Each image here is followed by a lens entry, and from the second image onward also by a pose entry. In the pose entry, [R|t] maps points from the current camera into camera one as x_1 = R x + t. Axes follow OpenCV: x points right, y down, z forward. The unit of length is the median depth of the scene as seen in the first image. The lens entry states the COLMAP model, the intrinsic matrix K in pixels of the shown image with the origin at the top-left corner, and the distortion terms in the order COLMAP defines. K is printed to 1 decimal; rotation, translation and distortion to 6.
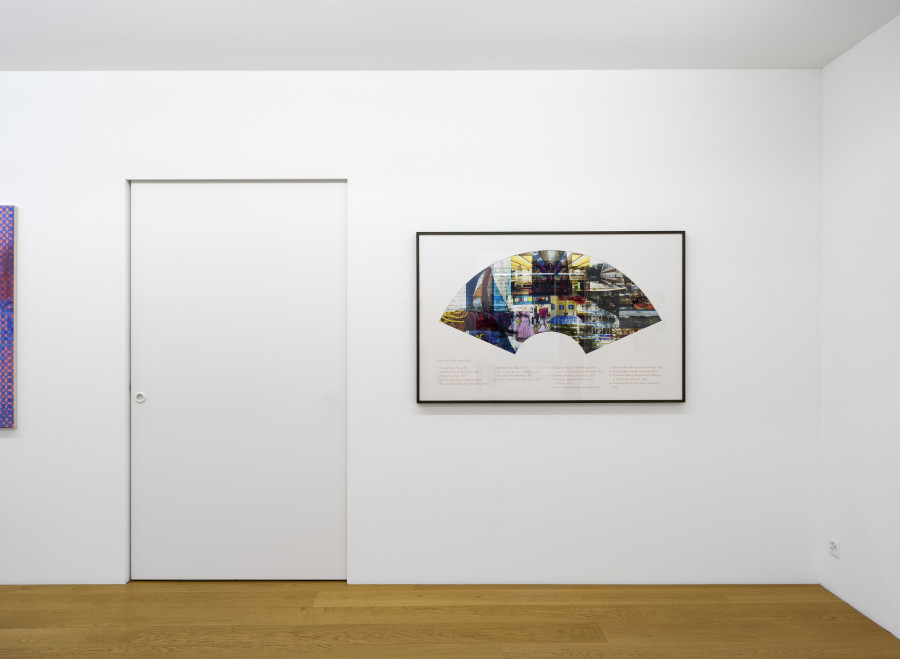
lens RADIAL K [[617.2, 0, 450.4], [0, 617.2, 329.0], [0, 0, 1]] dist [-0.006049, -0.001995]
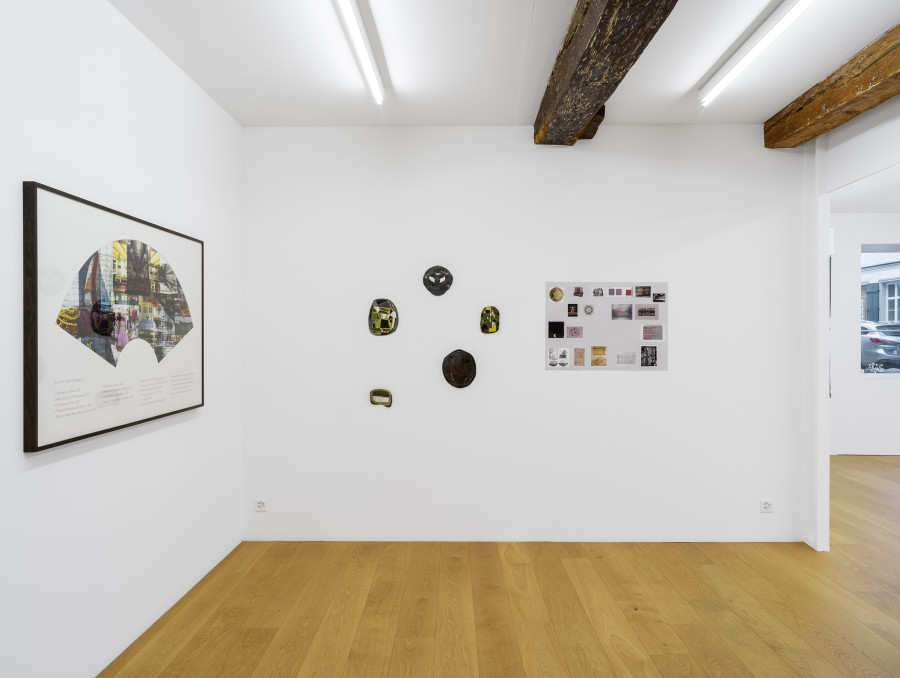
lens RADIAL K [[648.6, 0, 450.2], [0, 648.6, 340.5], [0, 0, 1]] dist [0.000919, -0.006226]
pose [[0.028275, -0.006429, 0.999579, -0.706944], [0.007102, 0.999955, 0.006231, 0.004655], [-0.999575, 0.006922, 0.028320, 0.552379]]
